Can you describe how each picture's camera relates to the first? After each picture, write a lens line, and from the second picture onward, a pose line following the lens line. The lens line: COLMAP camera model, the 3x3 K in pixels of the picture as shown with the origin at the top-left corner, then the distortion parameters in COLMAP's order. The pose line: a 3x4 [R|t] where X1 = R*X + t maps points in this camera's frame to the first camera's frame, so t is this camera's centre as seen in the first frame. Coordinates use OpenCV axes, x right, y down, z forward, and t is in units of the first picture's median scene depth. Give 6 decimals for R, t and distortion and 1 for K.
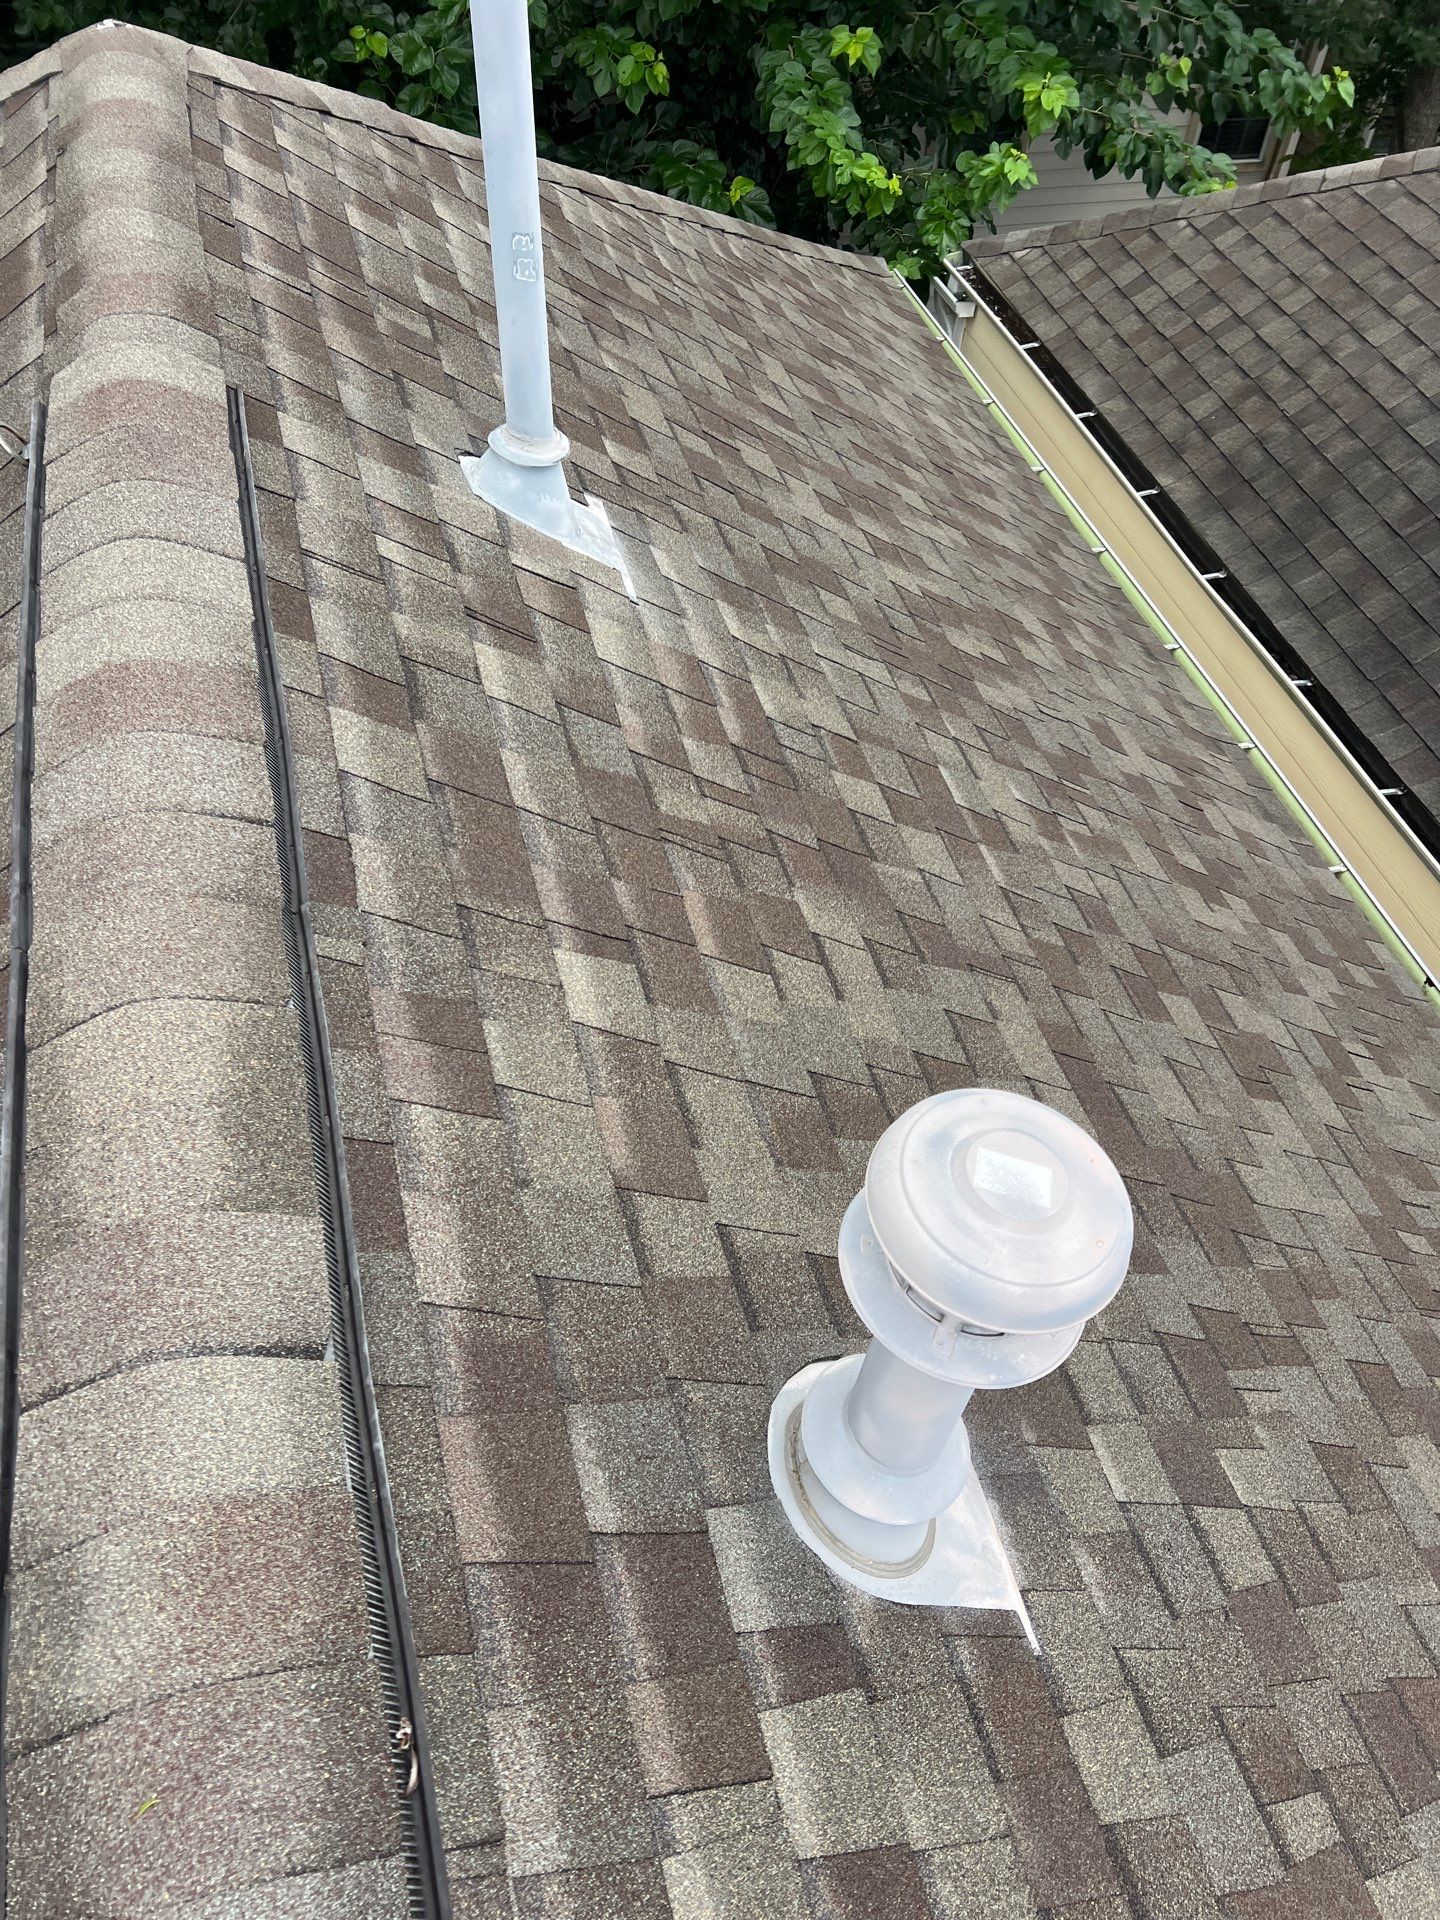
lens RADIAL K [[1468.7, 0, 720.0], [0, 1468.7, 960.0], [0, 0, 1]] dist [0.028136, -0.000896]
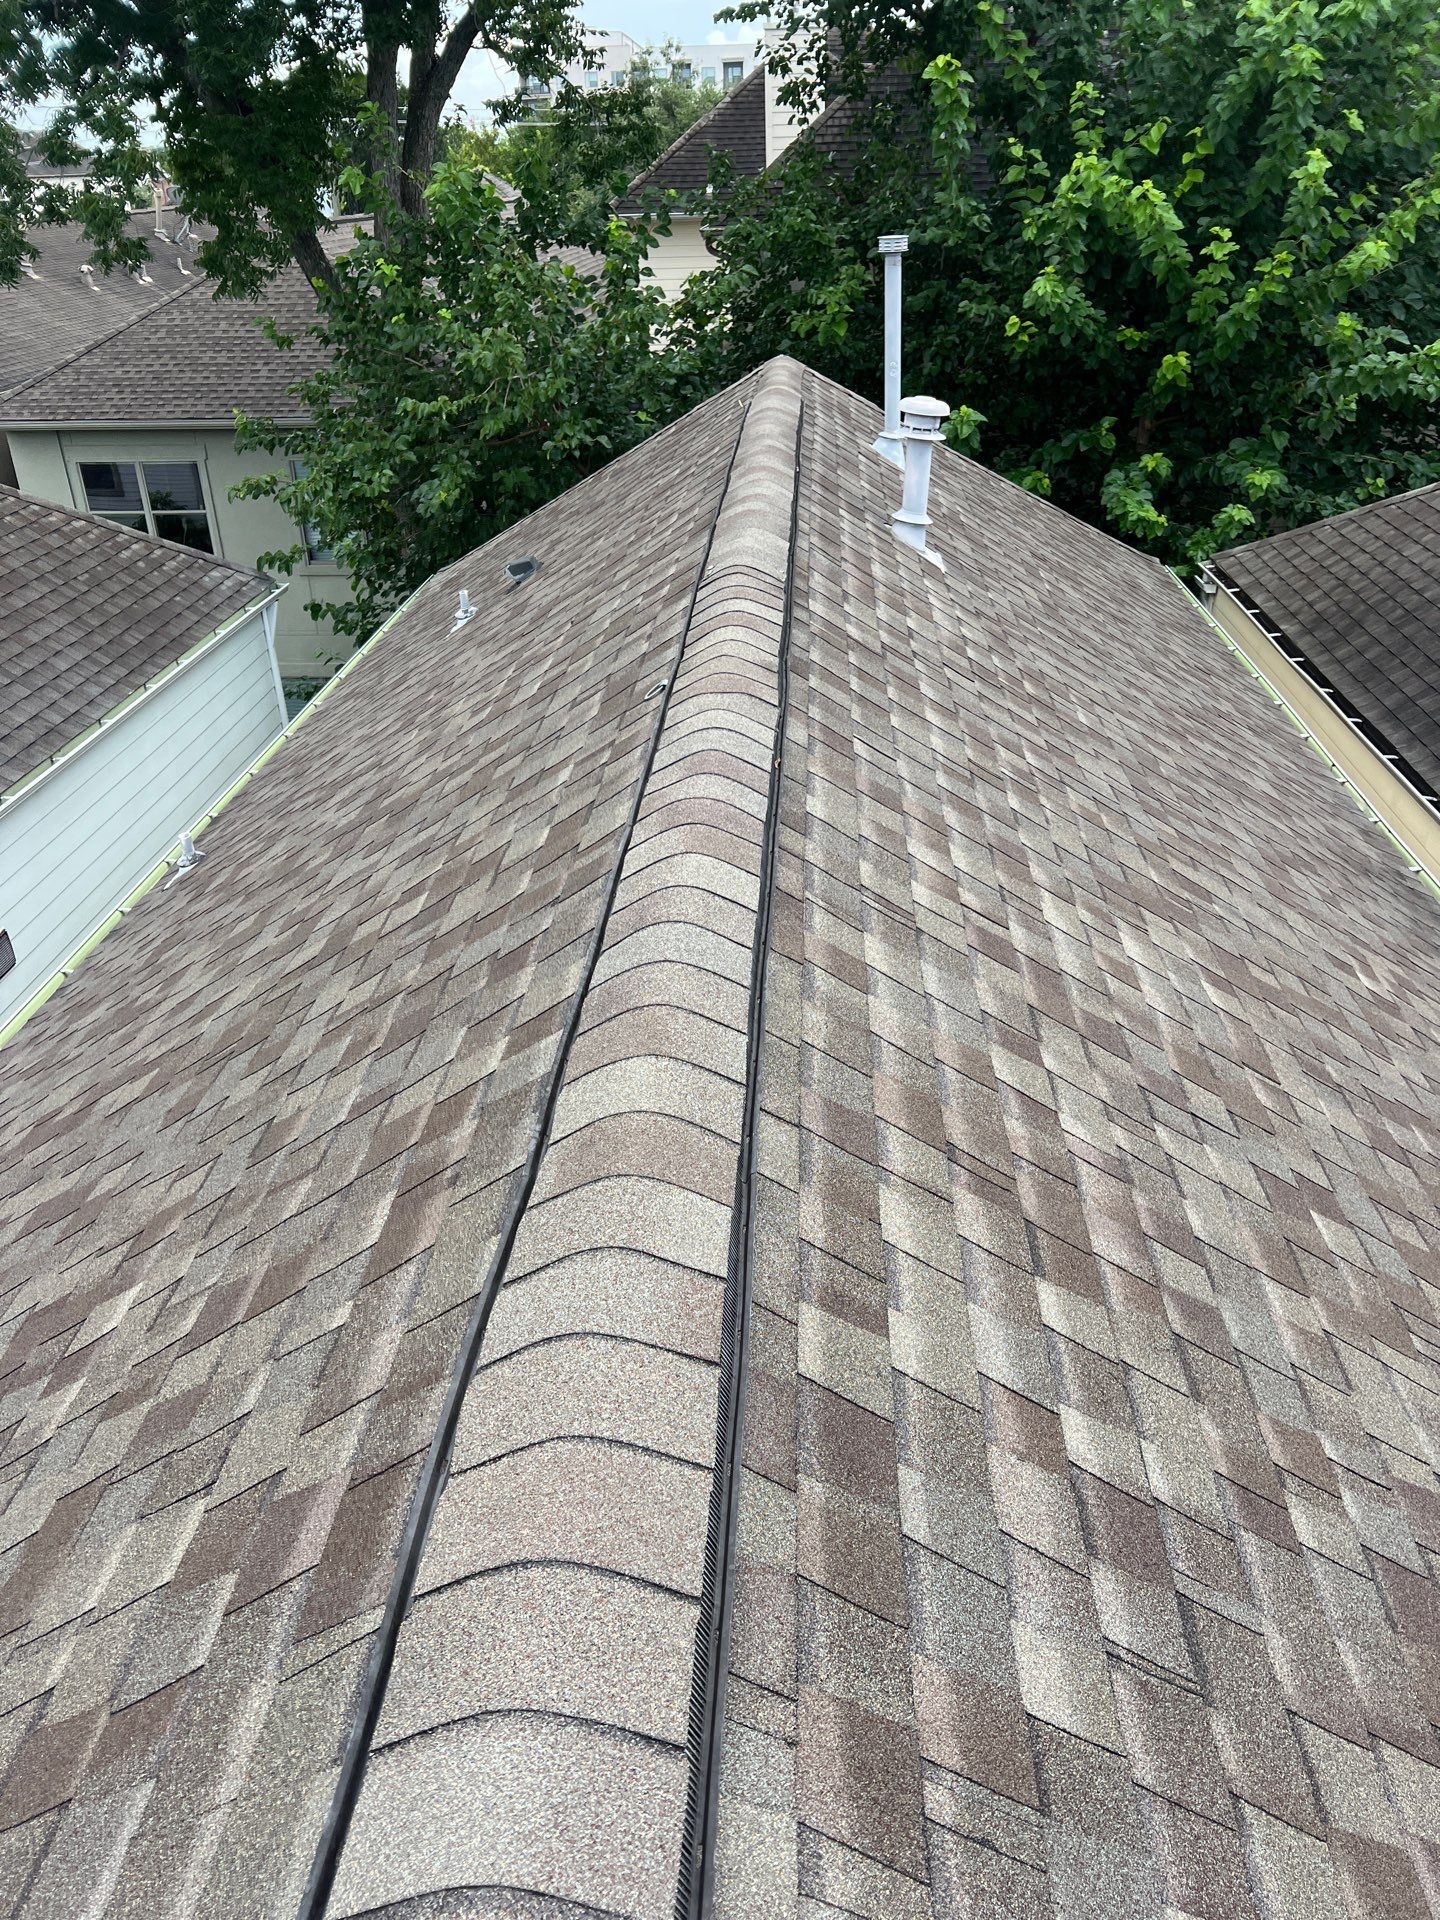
lens RADIAL K [[1520.4, 0, 720.0], [0, 1520.4, 960.0], [0, 0, 1]] dist [0.026766, -0.056414]
pose [[0.945258, 0.066881, -0.319395, 0.233991], [-0.178712, 0.925042, -0.335199, 0.657383], [0.273036, 0.373930, 0.886357, -0.547608]]
